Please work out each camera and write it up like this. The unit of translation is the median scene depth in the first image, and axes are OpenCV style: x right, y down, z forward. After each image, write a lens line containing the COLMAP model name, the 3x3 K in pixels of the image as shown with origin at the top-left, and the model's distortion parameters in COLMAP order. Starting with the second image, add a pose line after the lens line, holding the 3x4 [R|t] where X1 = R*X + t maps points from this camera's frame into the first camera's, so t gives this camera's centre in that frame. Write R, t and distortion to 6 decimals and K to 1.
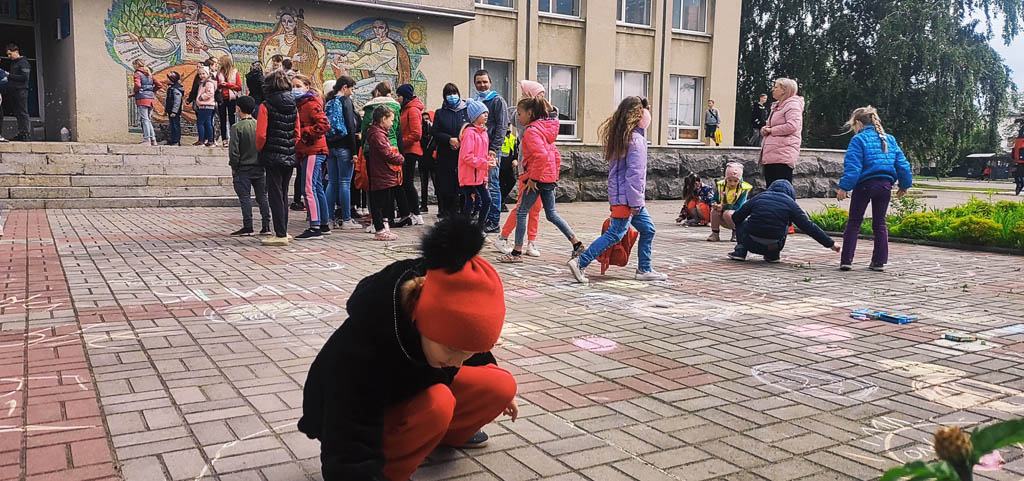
lens RADIAL K [[799.1, 0, 512.0], [0, 799.1, 240.5], [0, 0, 1]] dist [0.027739, -0.003567]
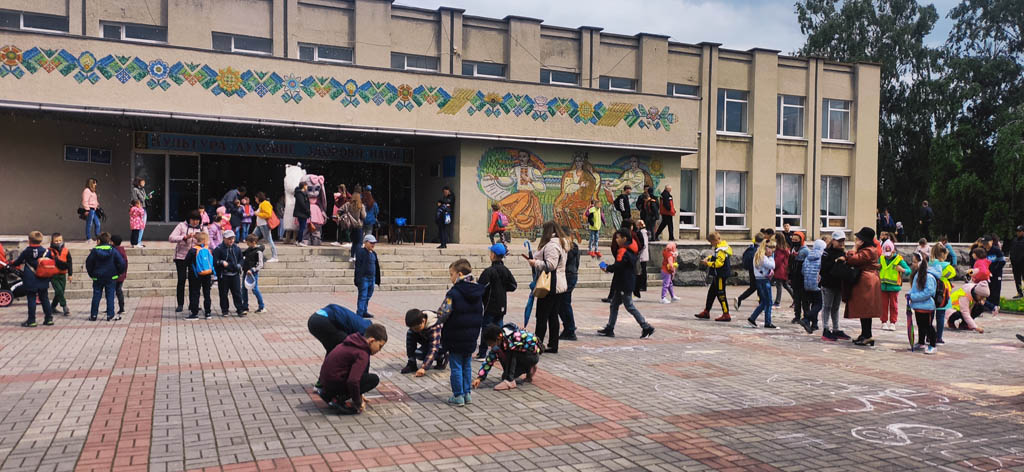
lens RADIAL K [[751.0, 0, 509.3], [0, 751.0, 240.1], [0, 0, 1]] dist [0.052317, -0.057845]
pose [[0.989671, -0.000158, -0.143358, -0.123247], [-0.012415, 0.996148, -0.086804, -0.001839], [0.142820, 0.087687, 0.985857, -0.231827]]
